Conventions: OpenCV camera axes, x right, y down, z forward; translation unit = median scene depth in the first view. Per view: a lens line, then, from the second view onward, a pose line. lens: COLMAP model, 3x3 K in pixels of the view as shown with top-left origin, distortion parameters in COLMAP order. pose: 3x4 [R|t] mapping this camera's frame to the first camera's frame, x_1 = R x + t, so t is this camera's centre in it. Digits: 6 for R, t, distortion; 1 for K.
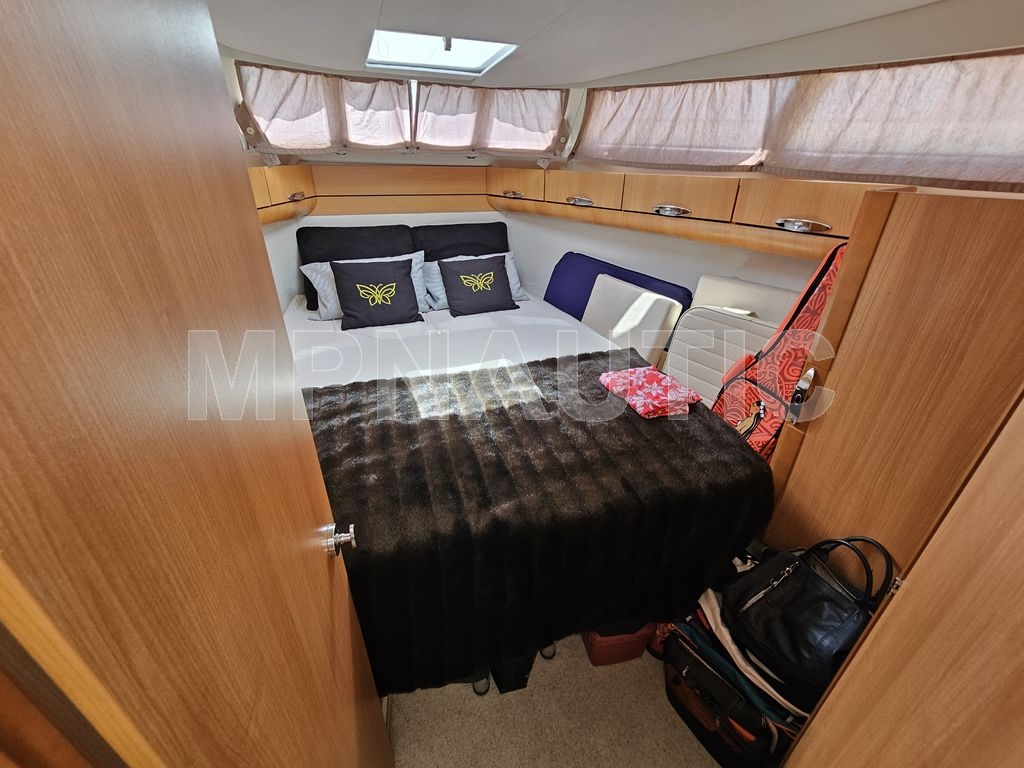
lens RADIAL K [[415.7, 0, 515.3], [0, 415.7, 377.3], [0, 0, 1]] dist [0.003193, -0.002112]
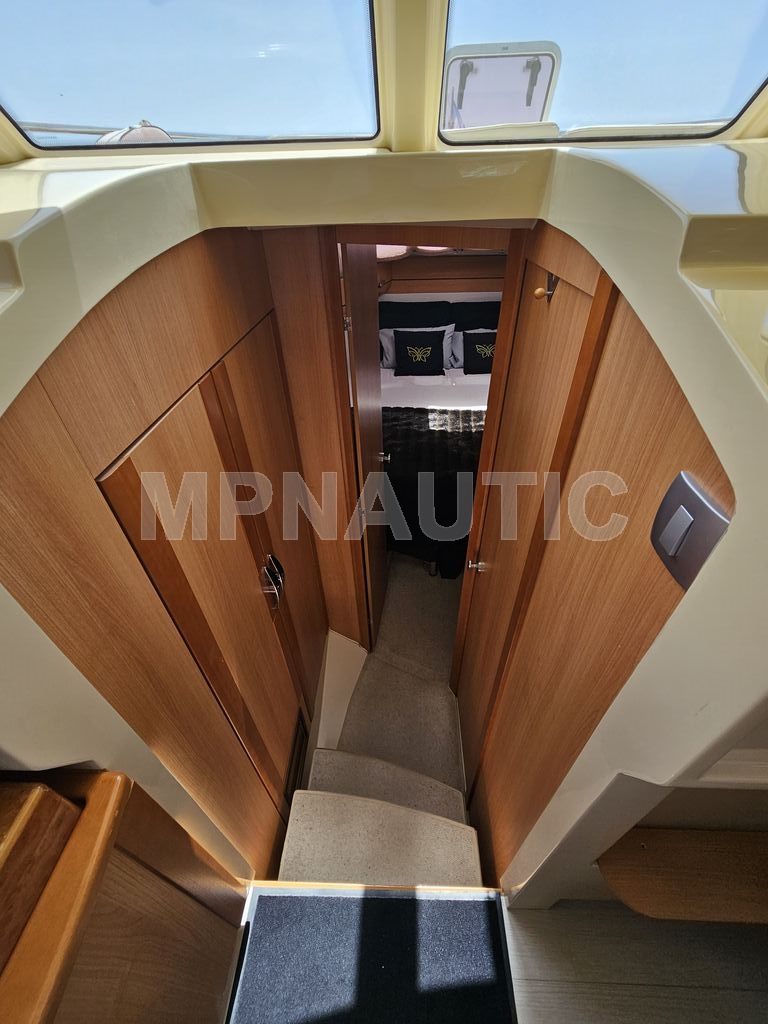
lens RADIAL K [[415.7, 0, 386.8], [0, 415.7, 518.7], [0, 0, 1]] dist [0.003193, -0.002112]
pose [[0.916424, 0.222483, -0.332668, 0.209273], [-0.148075, 0.960744, 0.234617, 0.043806], [0.371807, -0.165749, 0.913393, -0.556247]]
